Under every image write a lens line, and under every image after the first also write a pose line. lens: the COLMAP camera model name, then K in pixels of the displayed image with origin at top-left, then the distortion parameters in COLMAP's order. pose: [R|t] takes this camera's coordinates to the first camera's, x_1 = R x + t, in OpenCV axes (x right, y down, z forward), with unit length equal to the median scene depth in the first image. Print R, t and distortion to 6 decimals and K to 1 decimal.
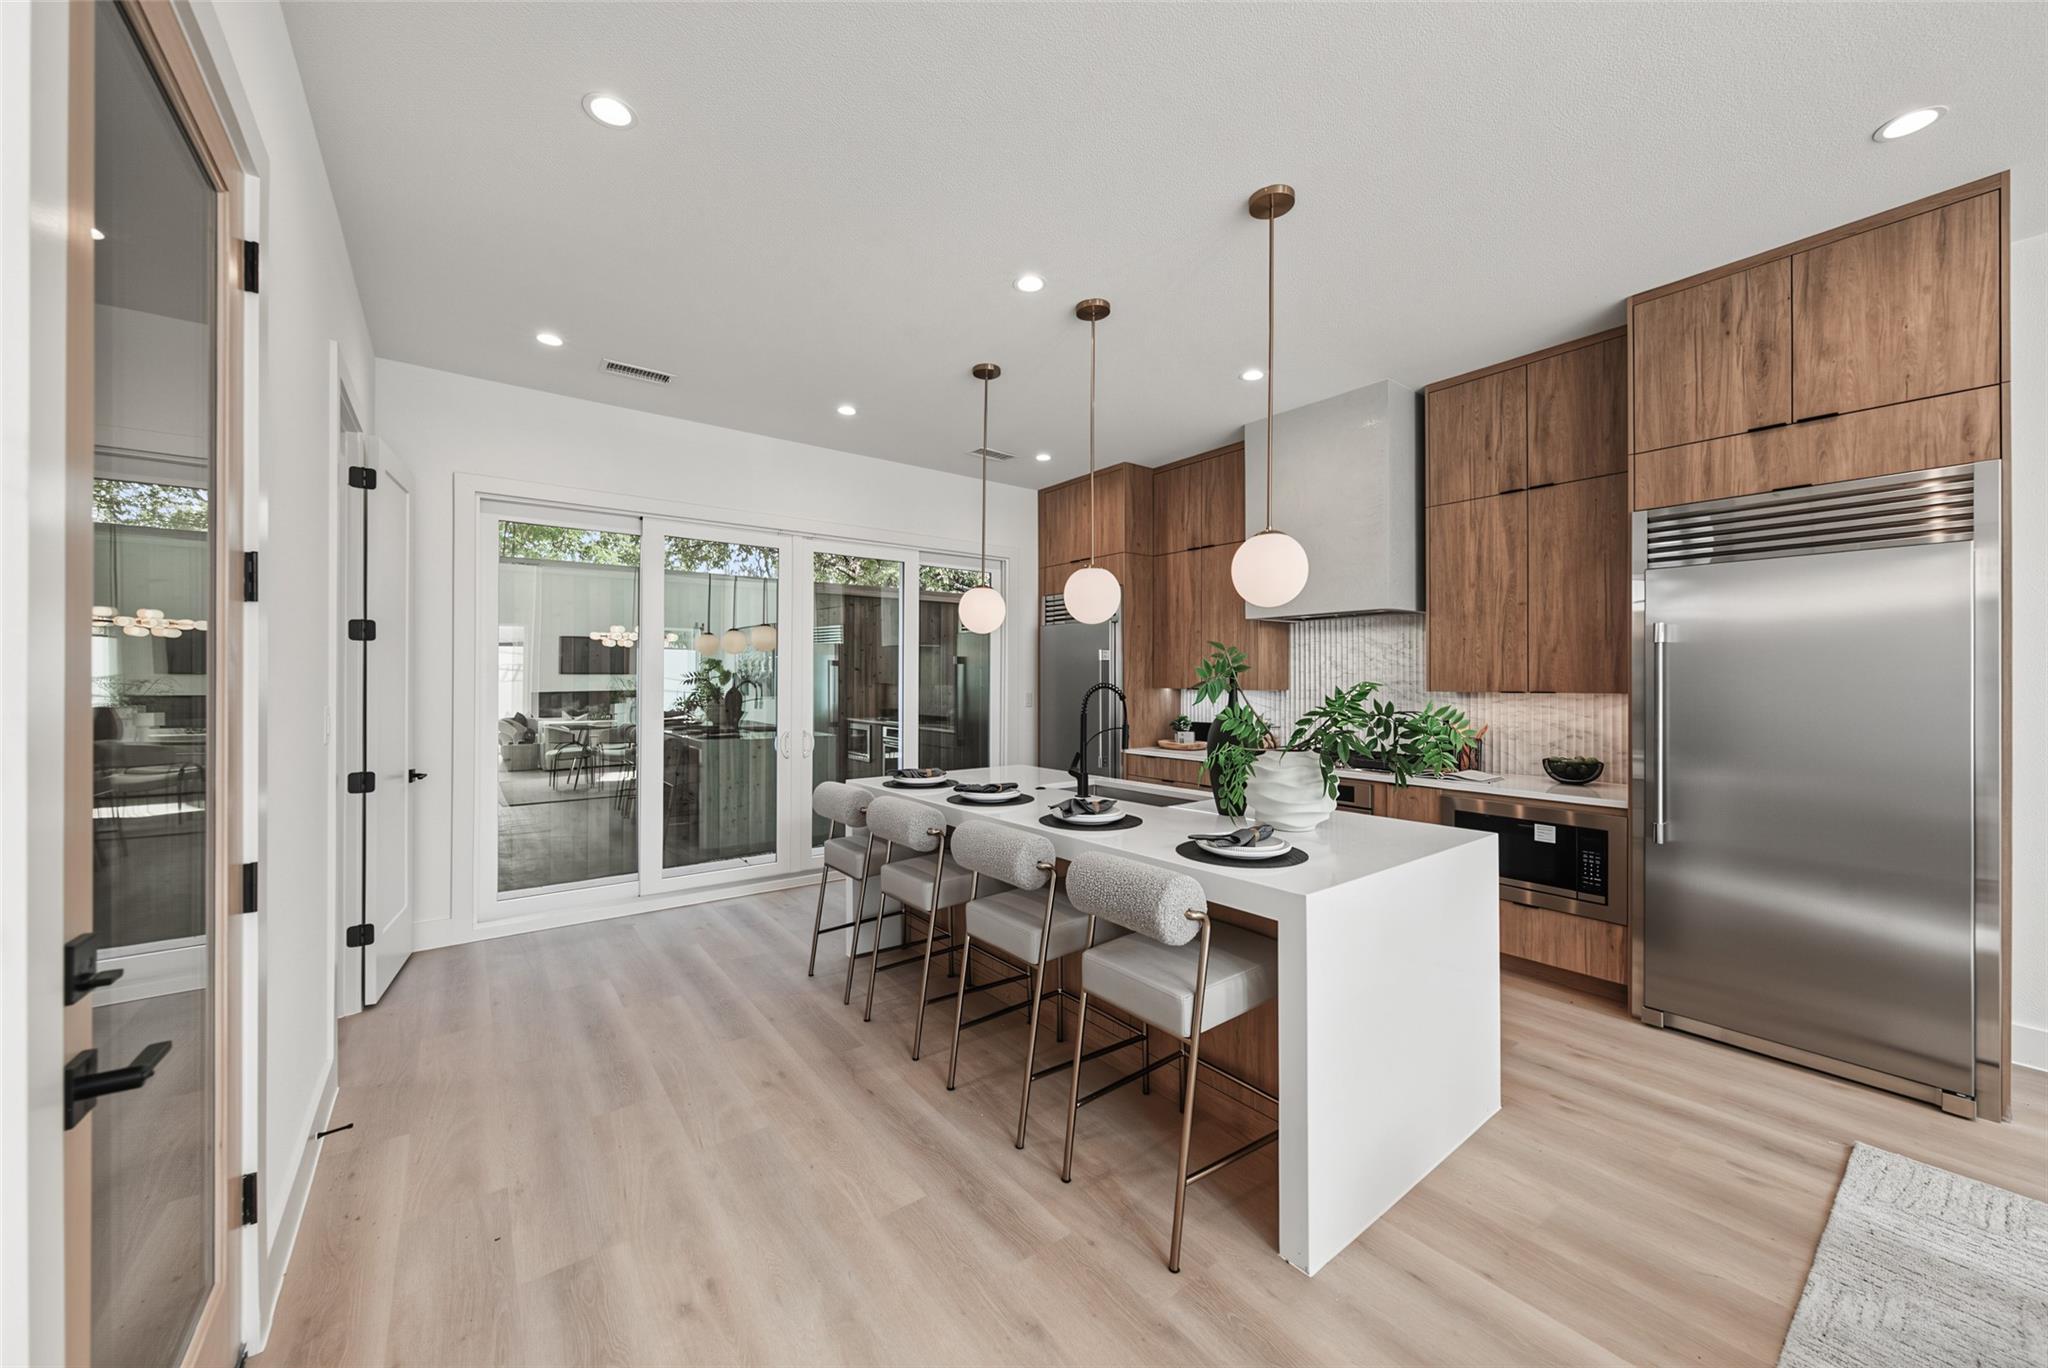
lens RADIAL K [[752.1, 0, 1036.4], [0, 752.1, 677.5], [0, 0, 1]] dist [-0.001004, -0.000220]
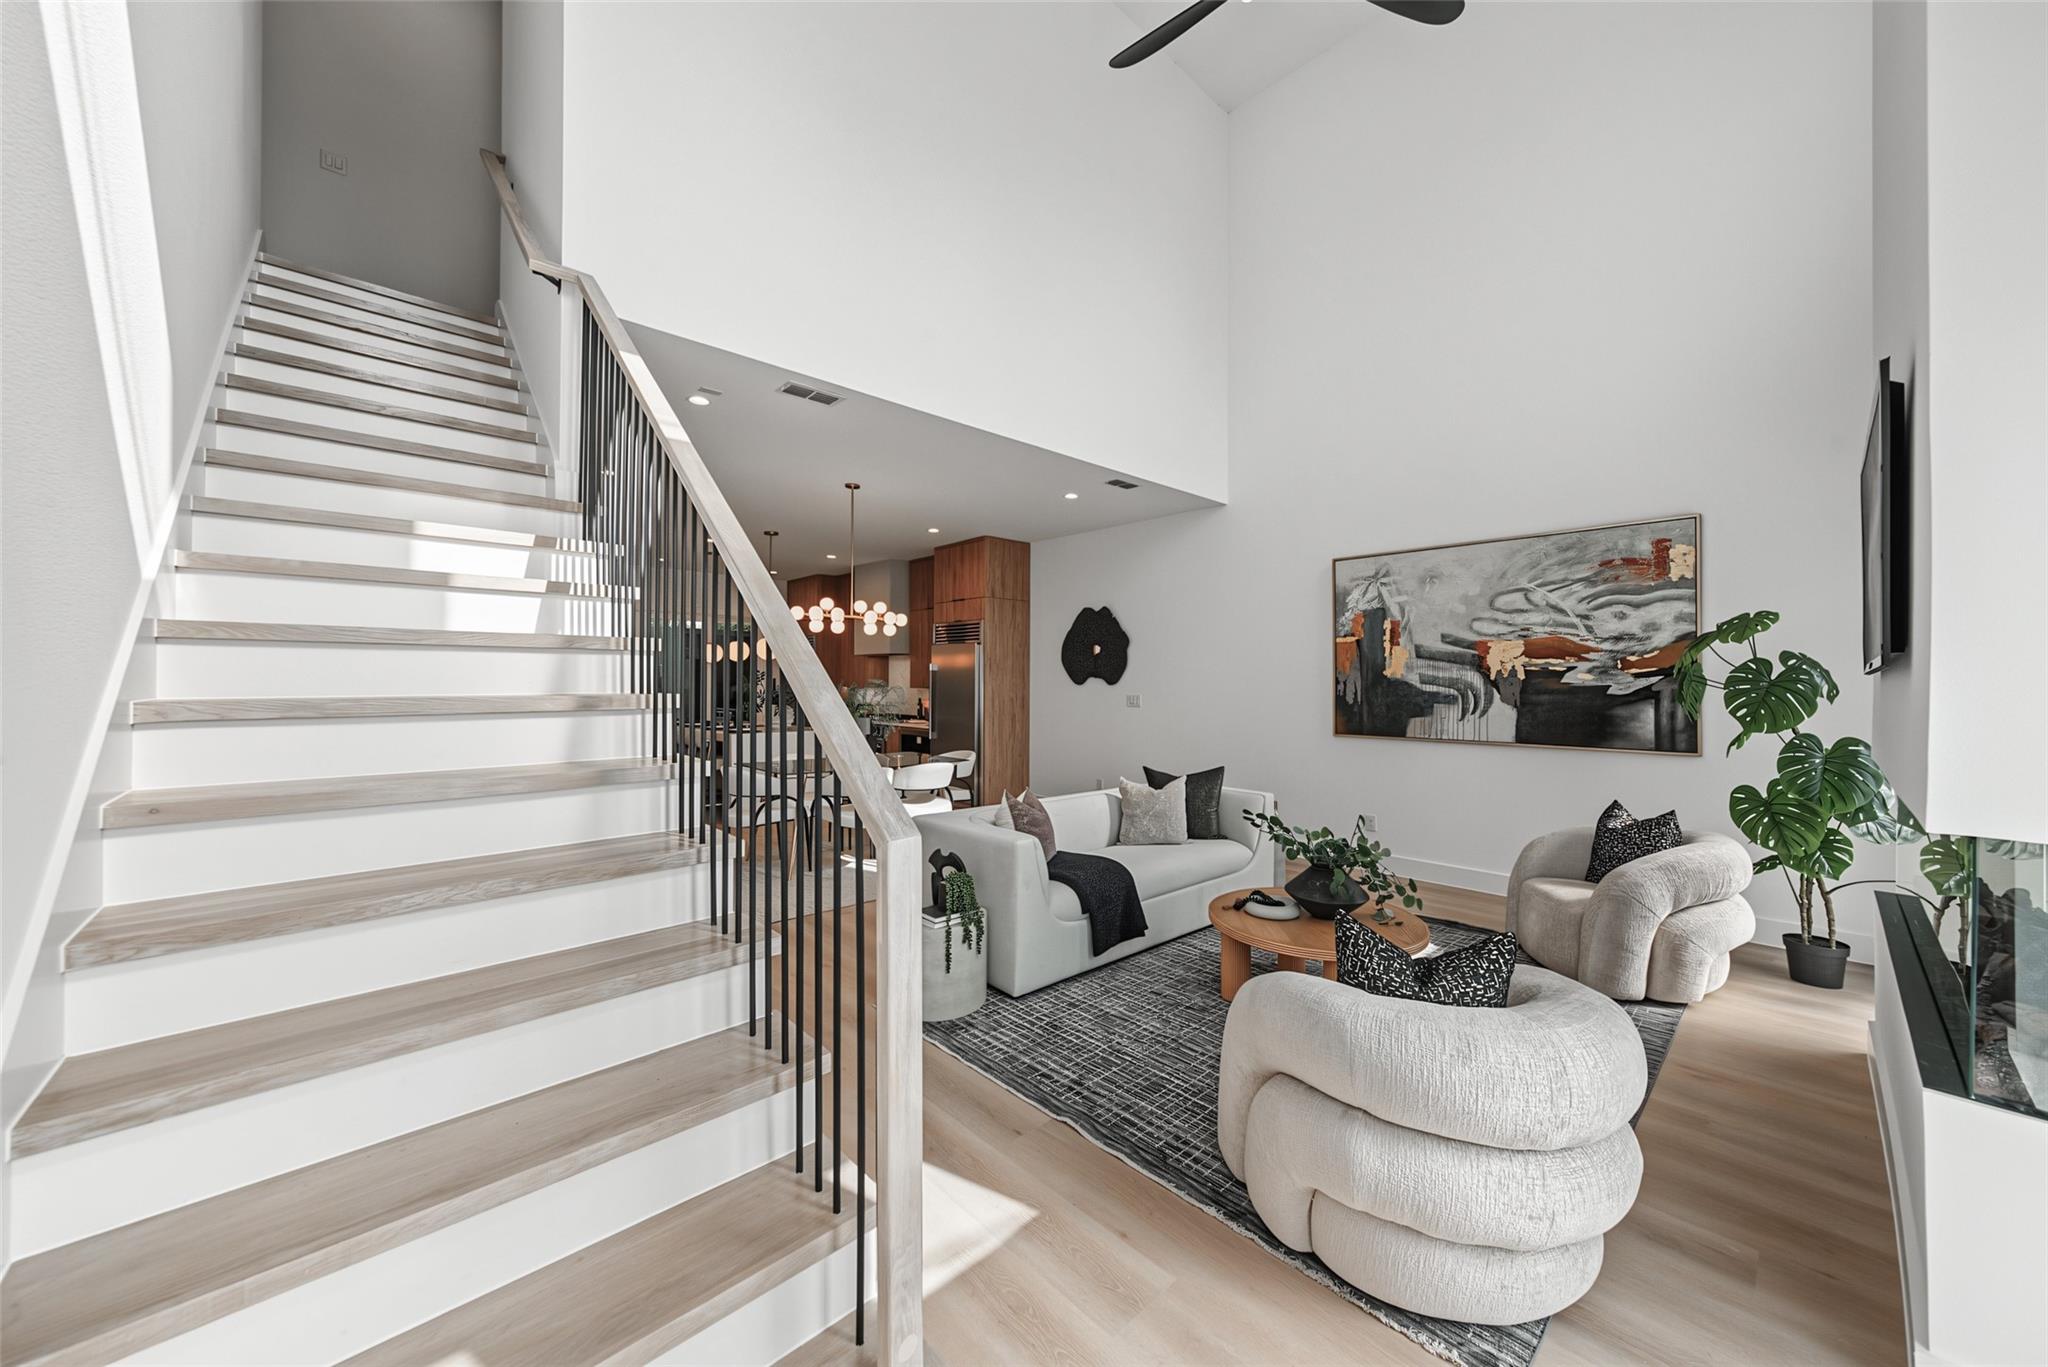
lens RADIAL K [[723.0, 0, 1016.9], [0, 723.0, 678.5], [0, 0, 1]] dist [0.000512, 0.000440]
pose [[0.997150, -0.002928, 0.075392, 0.850804], [0.002738, 0.999993, 0.002624, -0.022096], [-0.075399, -0.002410, 0.997151, -1.567165]]
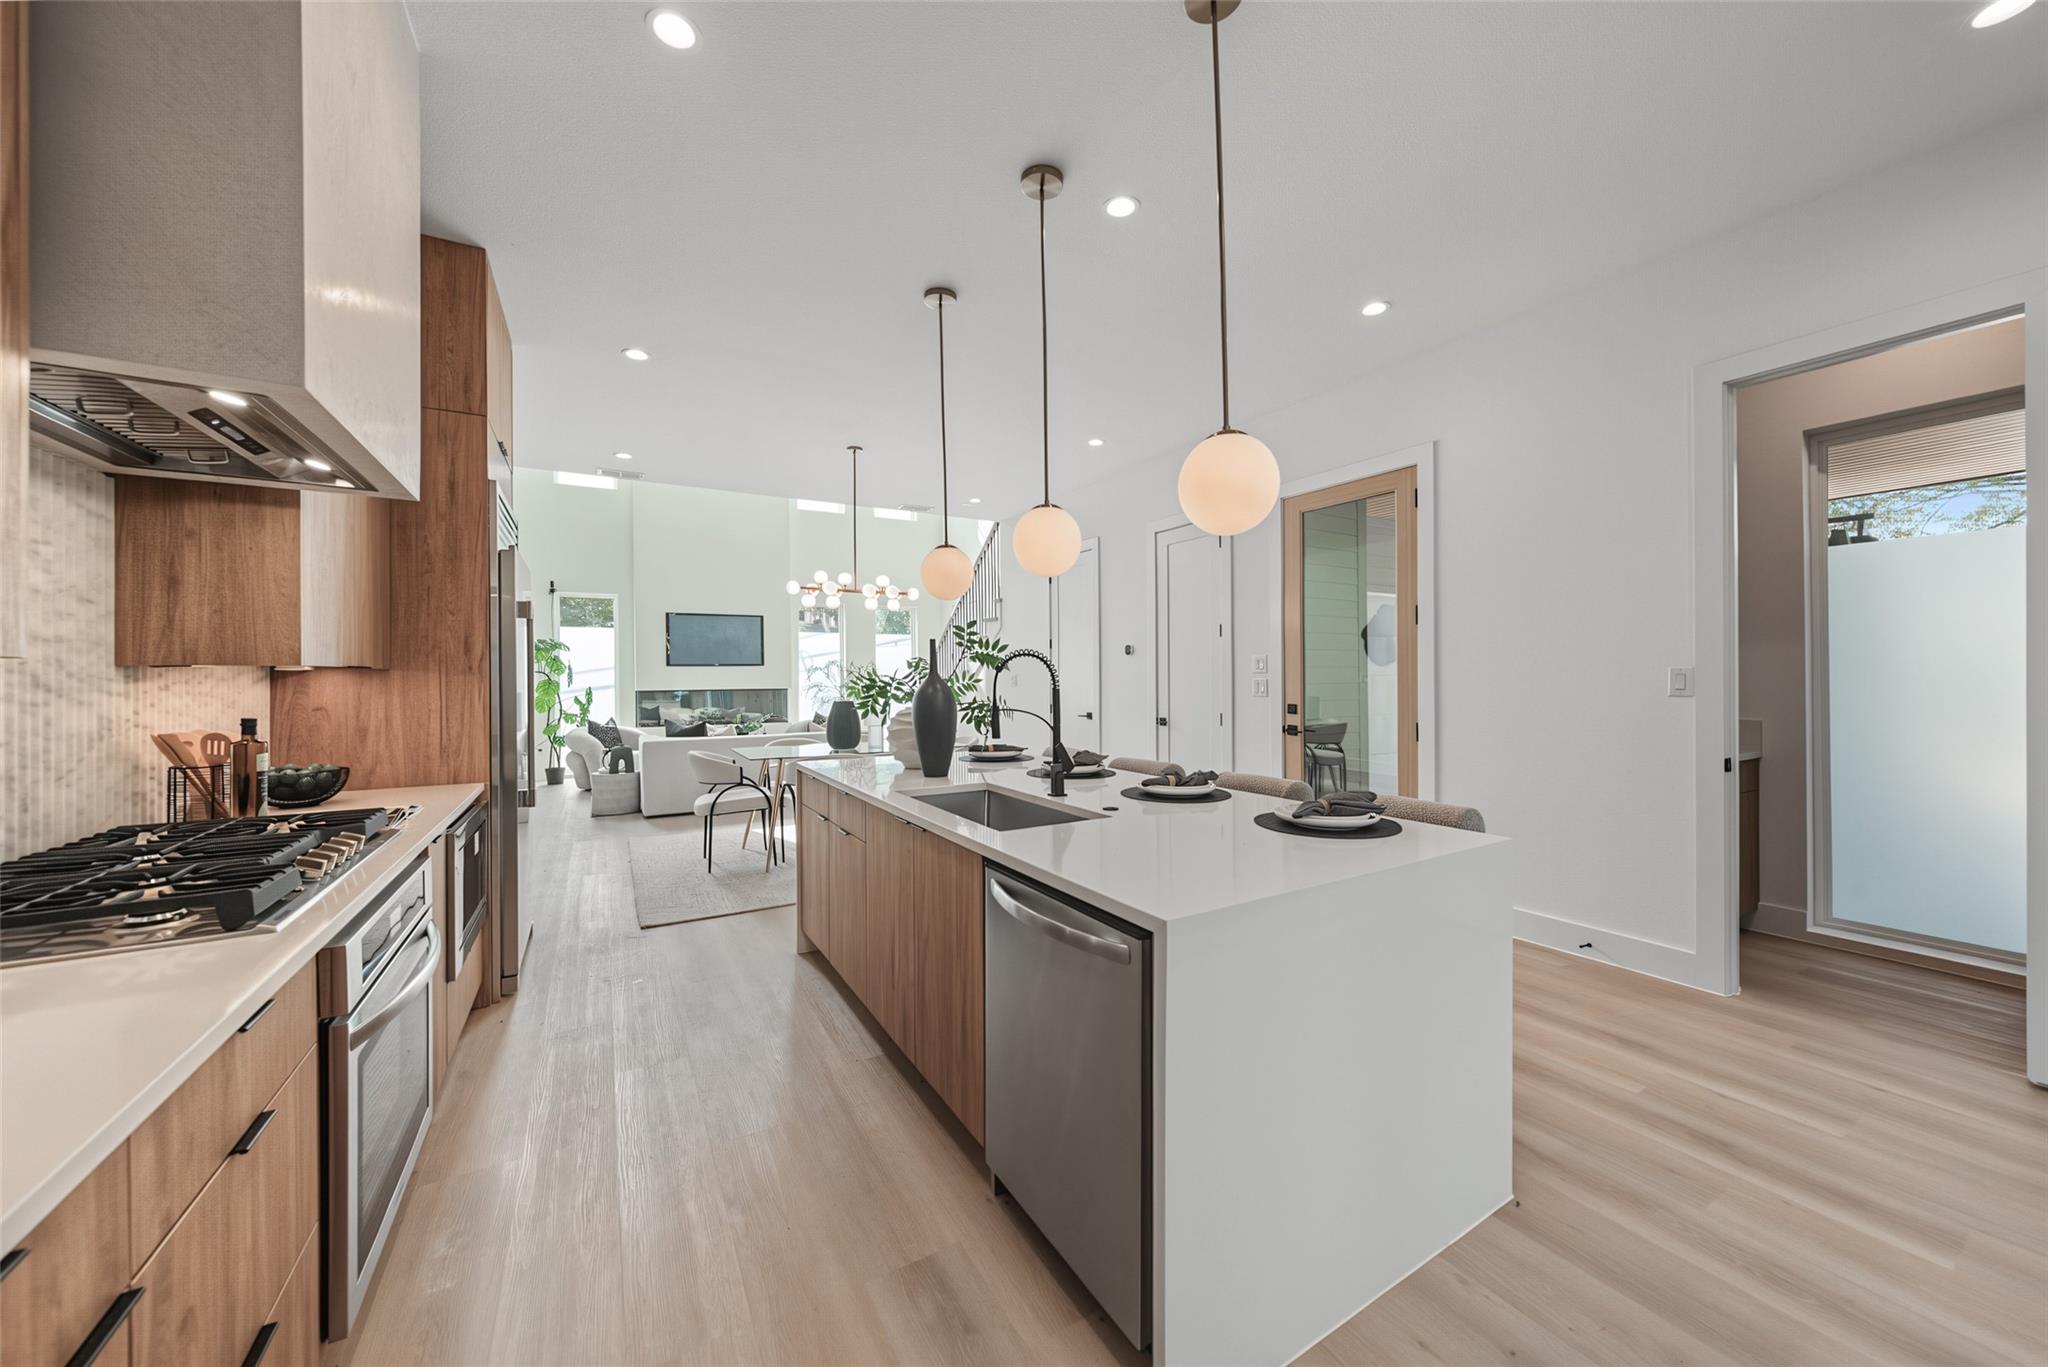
lens RADIAL K [[752.0, 0, 1023.8], [0, 752.0, 682.0], [0, 0, 1]] dist [0.001534, -0.000301]
pose [[-0.990308, 0.003167, 0.138852, -0.012444], [0.003586, 0.999990, 0.002766, 0.039351], [-0.138842, 0.003238, -0.990309, 1.778175]]
